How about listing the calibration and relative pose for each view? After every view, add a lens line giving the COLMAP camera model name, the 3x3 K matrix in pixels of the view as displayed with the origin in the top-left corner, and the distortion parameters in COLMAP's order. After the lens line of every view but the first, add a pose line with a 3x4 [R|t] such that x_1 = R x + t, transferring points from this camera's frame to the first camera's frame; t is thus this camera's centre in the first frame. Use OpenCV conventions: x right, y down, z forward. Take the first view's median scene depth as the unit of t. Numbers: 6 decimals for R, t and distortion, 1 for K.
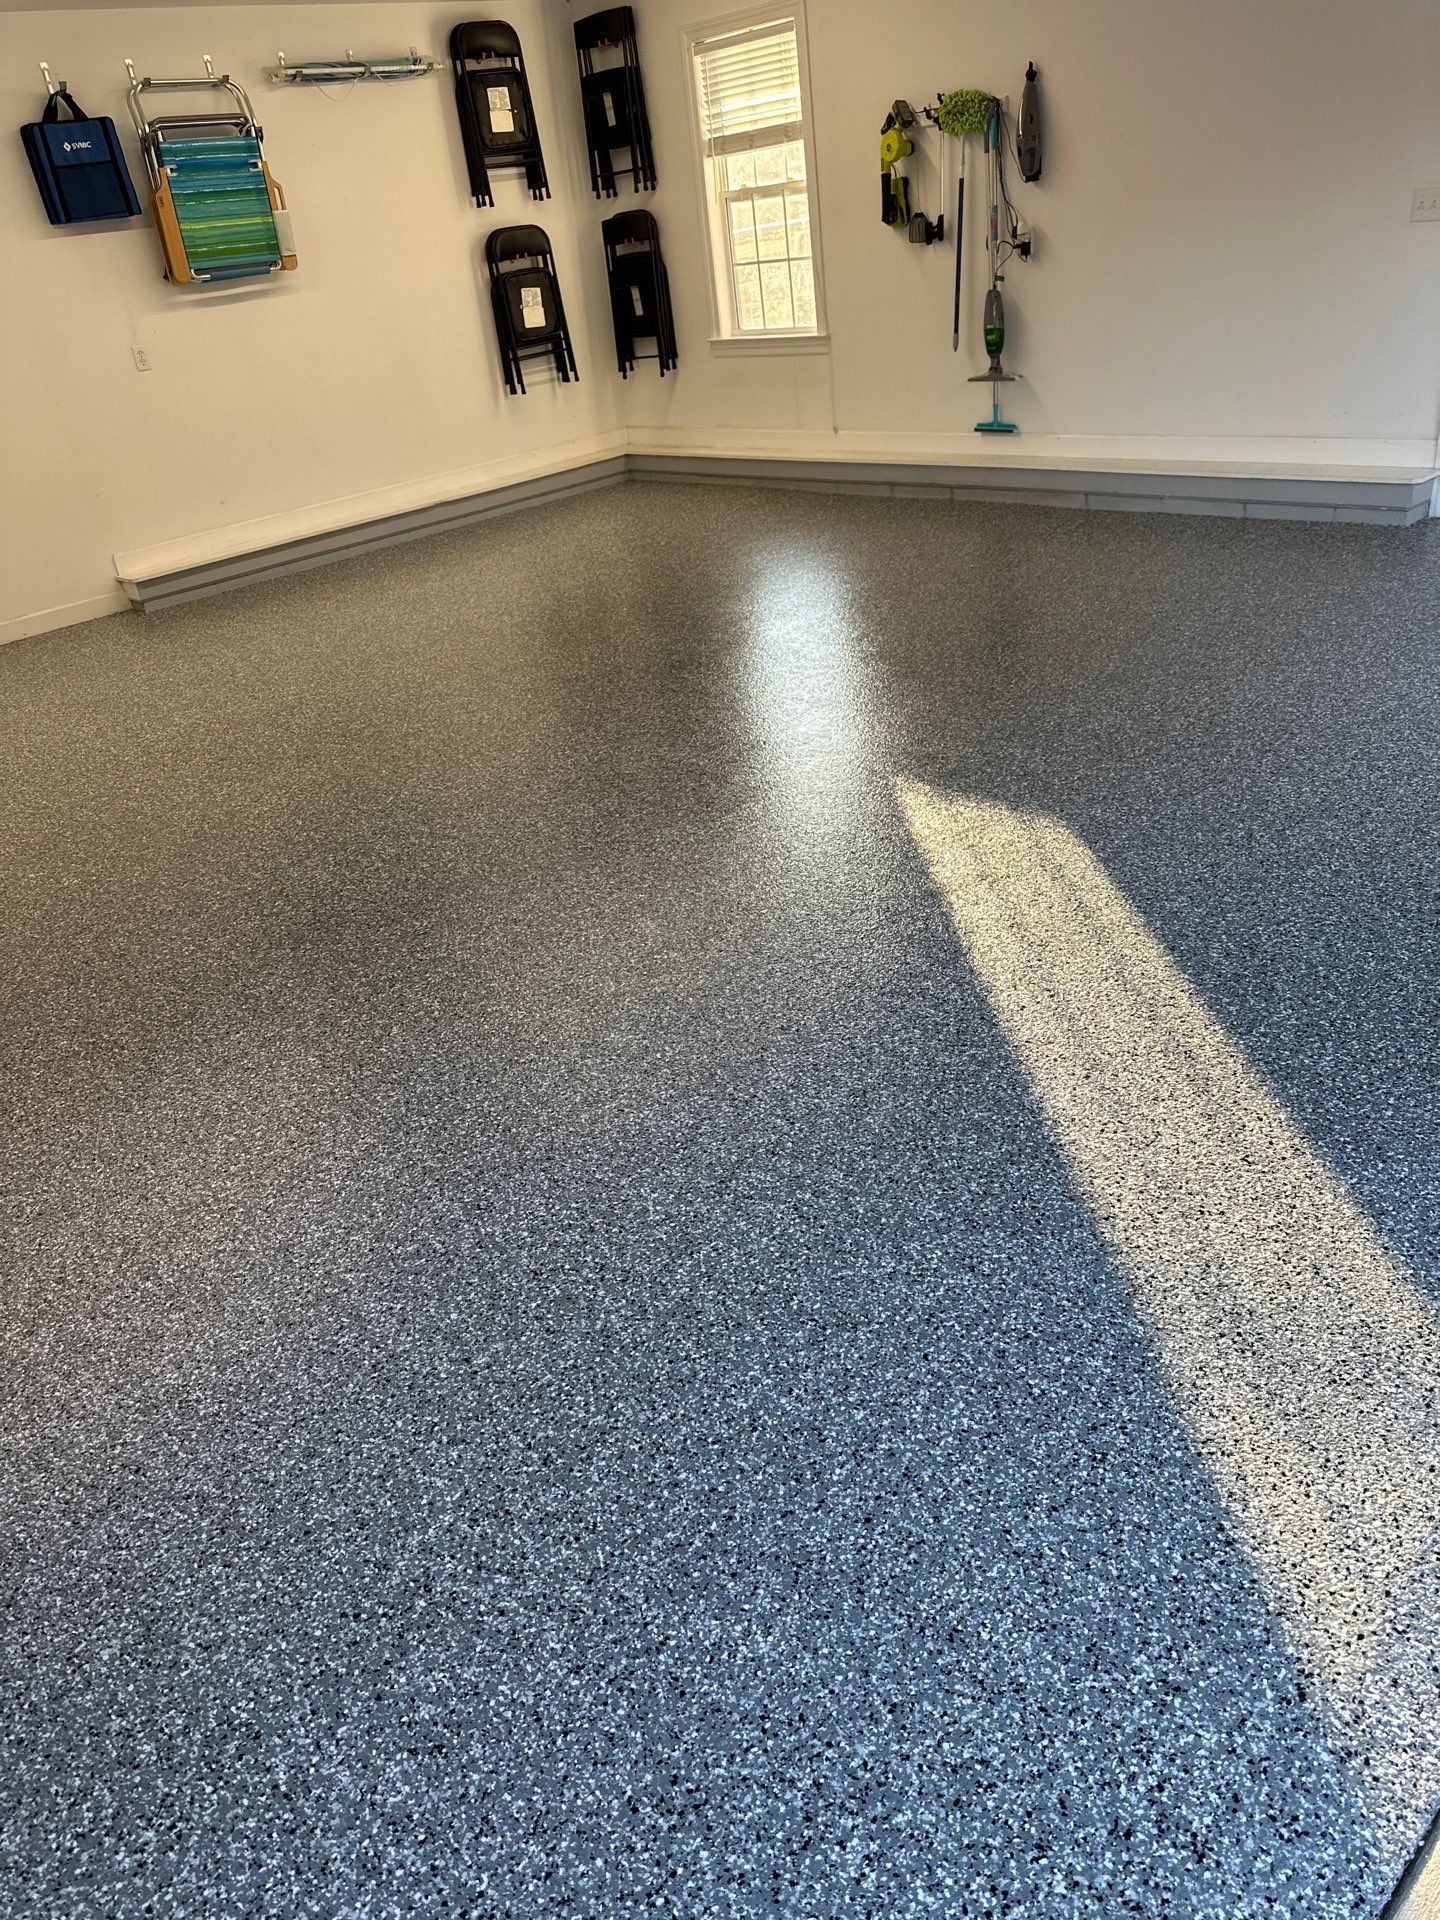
lens RADIAL K [[1345.5, 0, 709.6], [0, 1345.5, 952.7], [0, 0, 1]] dist [0.040300, -0.047853]
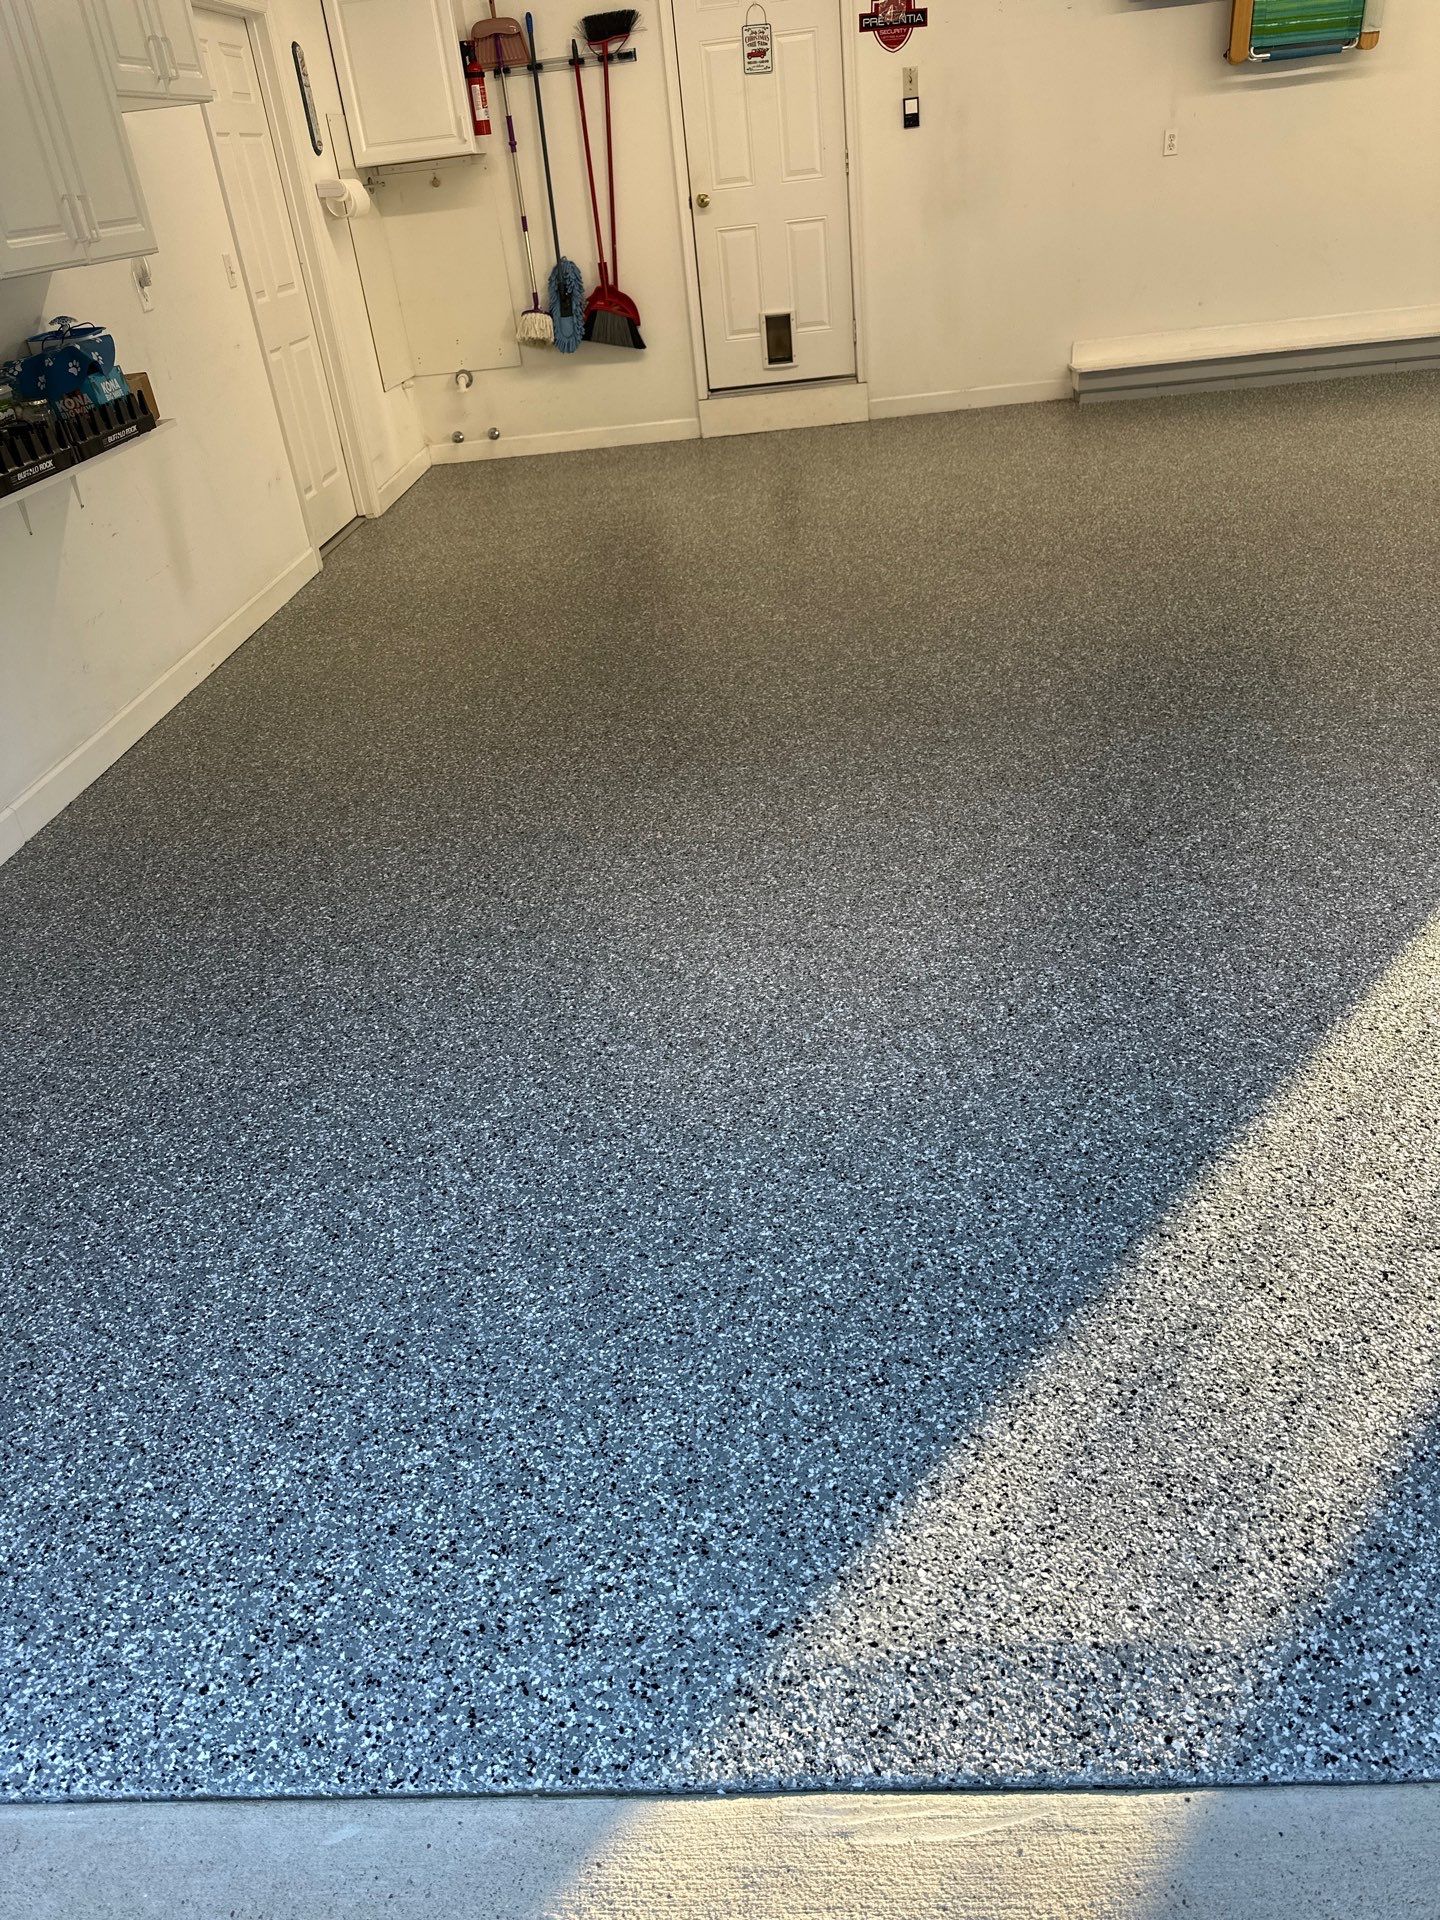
lens RADIAL K [[1345.5, 0, 709.4], [0, 1345.5, 946.2], [0, 0, 1]] dist [0.040300, -0.047853]
pose [[0.703024, 0.402179, -0.586523, 0.440485], [-0.327256, 0.915177, 0.235278, -0.070786], [0.631396, 0.026537, 0.775007, 0.109495]]
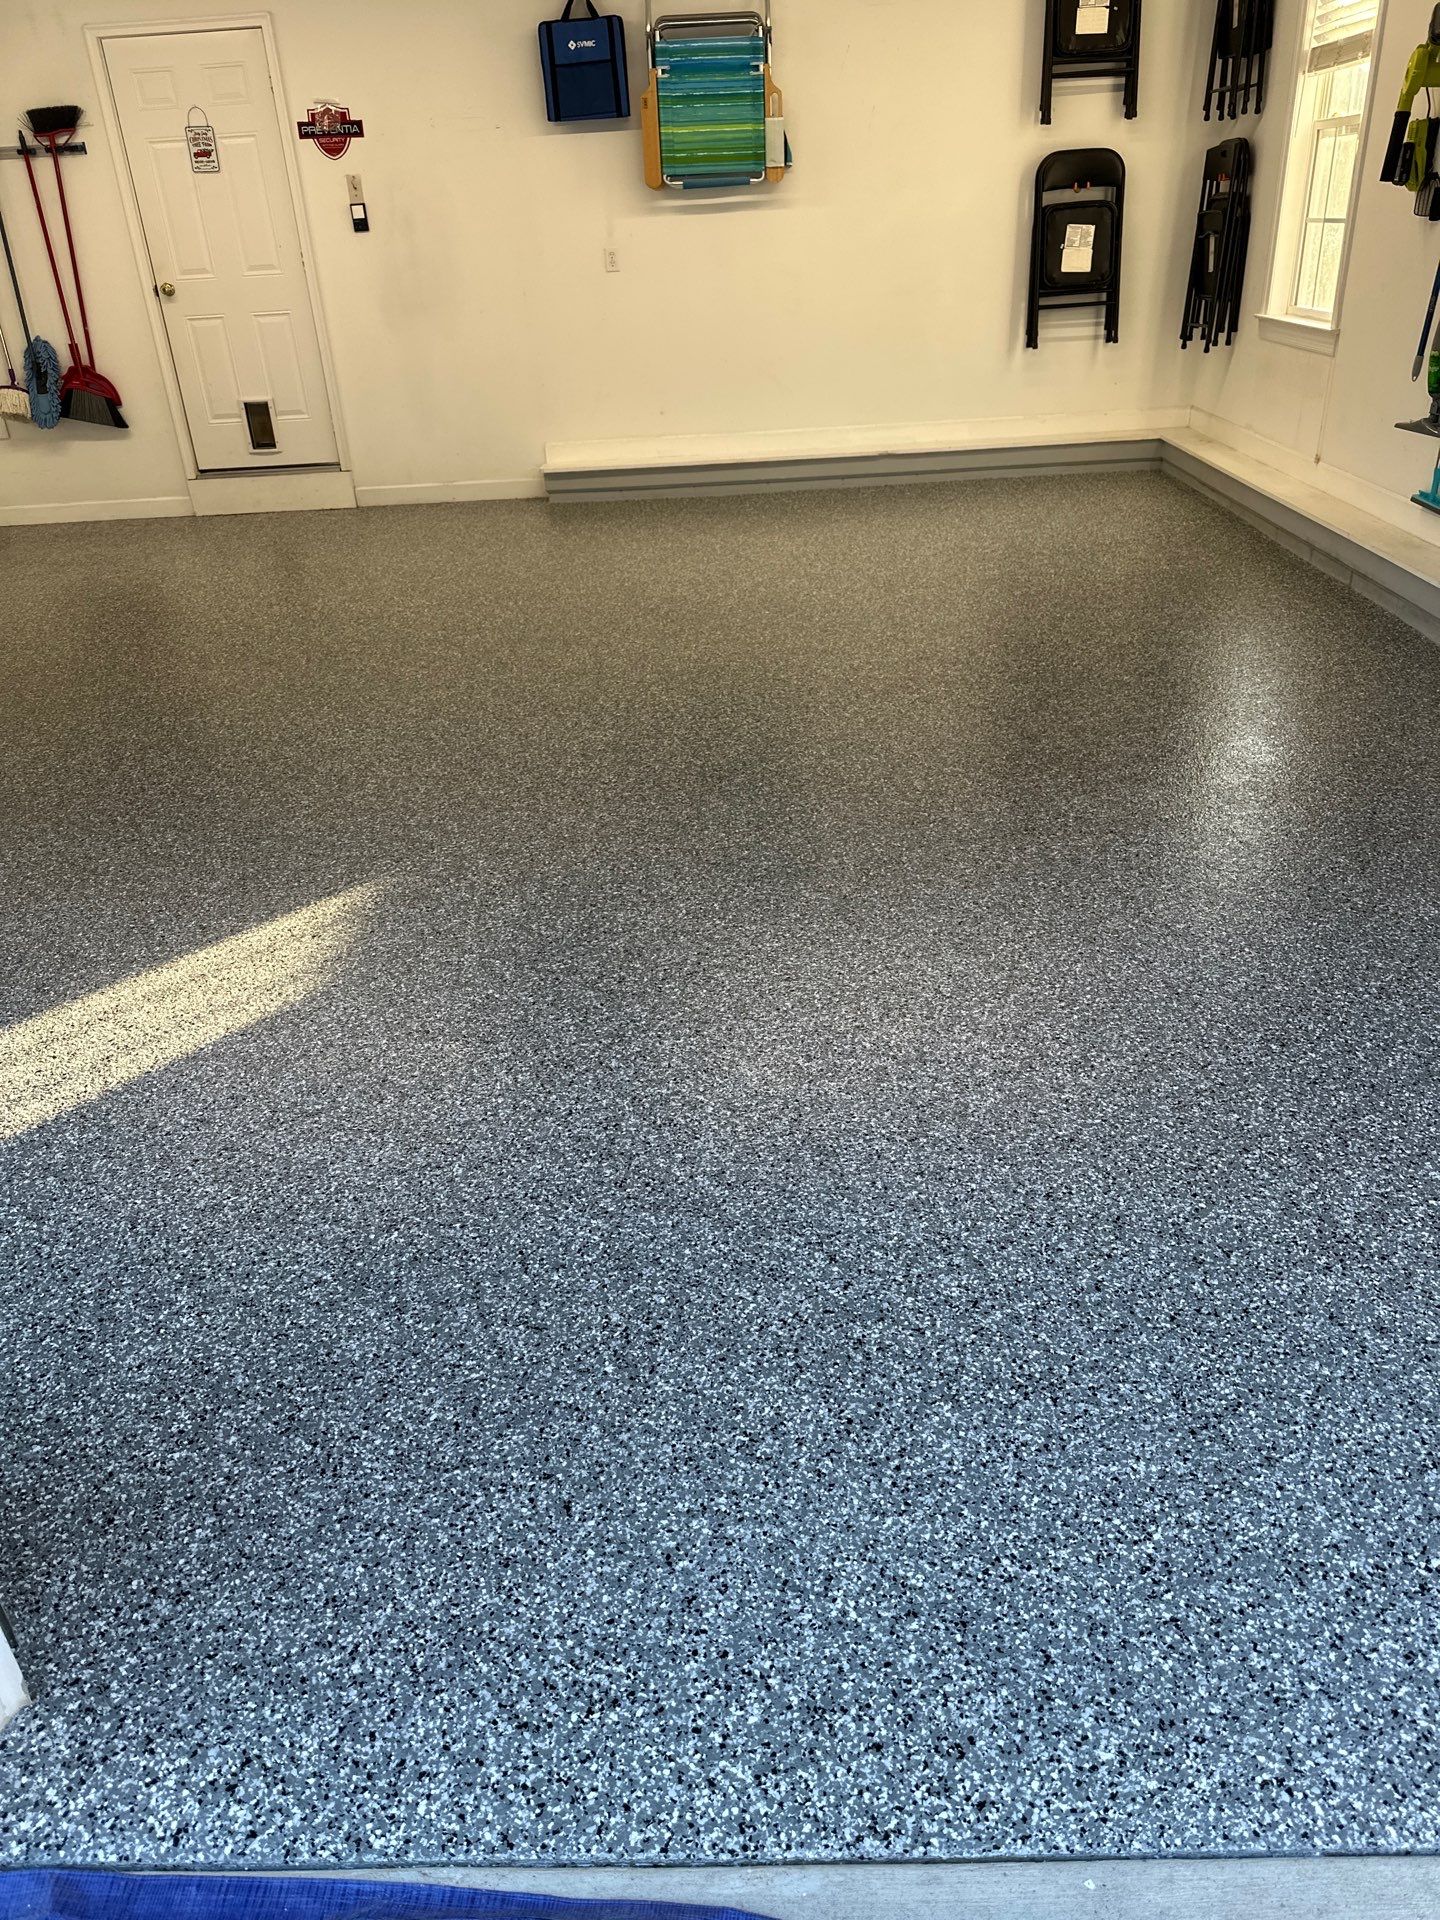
lens RADIAL K [[1345.5, 0, 701.6], [0, 1345.5, 965.3], [0, 0, 1]] dist [0.040300, -0.047853]
pose [[0.719770, 0.405871, -0.563205, 1.184575], [-0.363409, 0.911533, 0.192459, -0.479322], [0.591494, 0.066148, 0.803591, 0.690525]]
